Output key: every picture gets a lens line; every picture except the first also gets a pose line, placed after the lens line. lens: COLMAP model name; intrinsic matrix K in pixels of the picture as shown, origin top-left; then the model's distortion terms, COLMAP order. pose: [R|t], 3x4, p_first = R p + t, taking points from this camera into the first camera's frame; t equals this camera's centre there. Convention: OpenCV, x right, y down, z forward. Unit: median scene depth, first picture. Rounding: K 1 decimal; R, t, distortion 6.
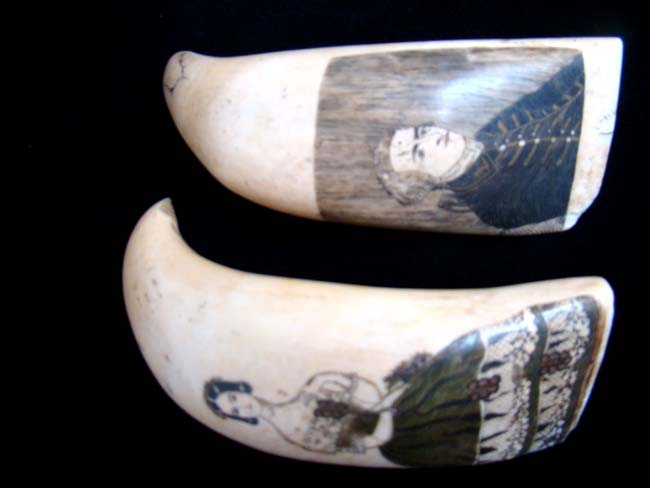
lens RADIAL K [[611.0, 0, 325.0], [0, 611.0, 244.0], [0, 0, 1]] dist [-0.220045, 0.077500]
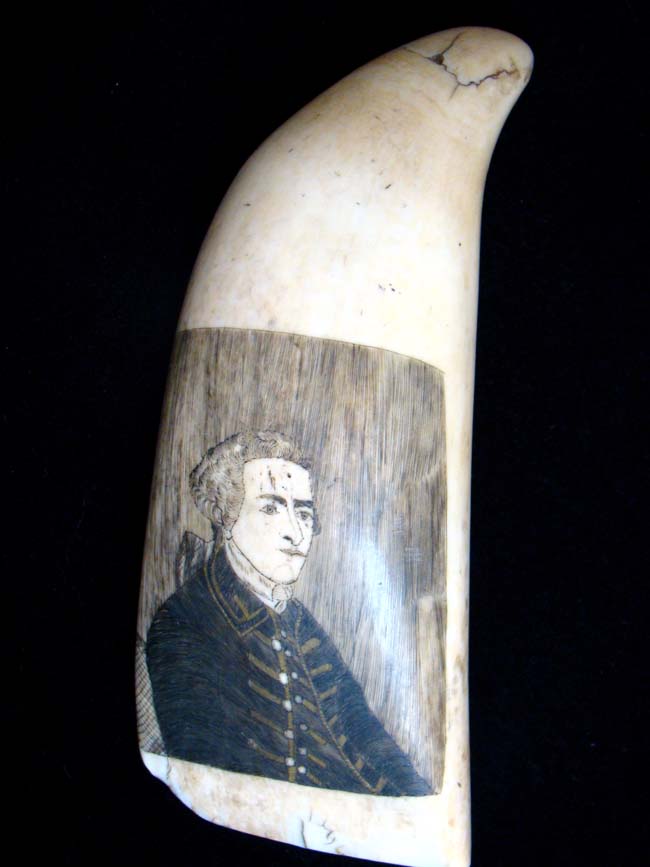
lens RADIAL K [[1676.4, 0, 325.0], [0, 1676.4, 433.5], [0, 0, 1]] dist [0.064250, 0.120318]
pose [[-0.061347, 0.989718, 0.129207, -0.135374], [-0.995938, -0.052151, -0.073397, -0.074562], [-0.065904, -0.133184, 0.988898, -0.651325]]
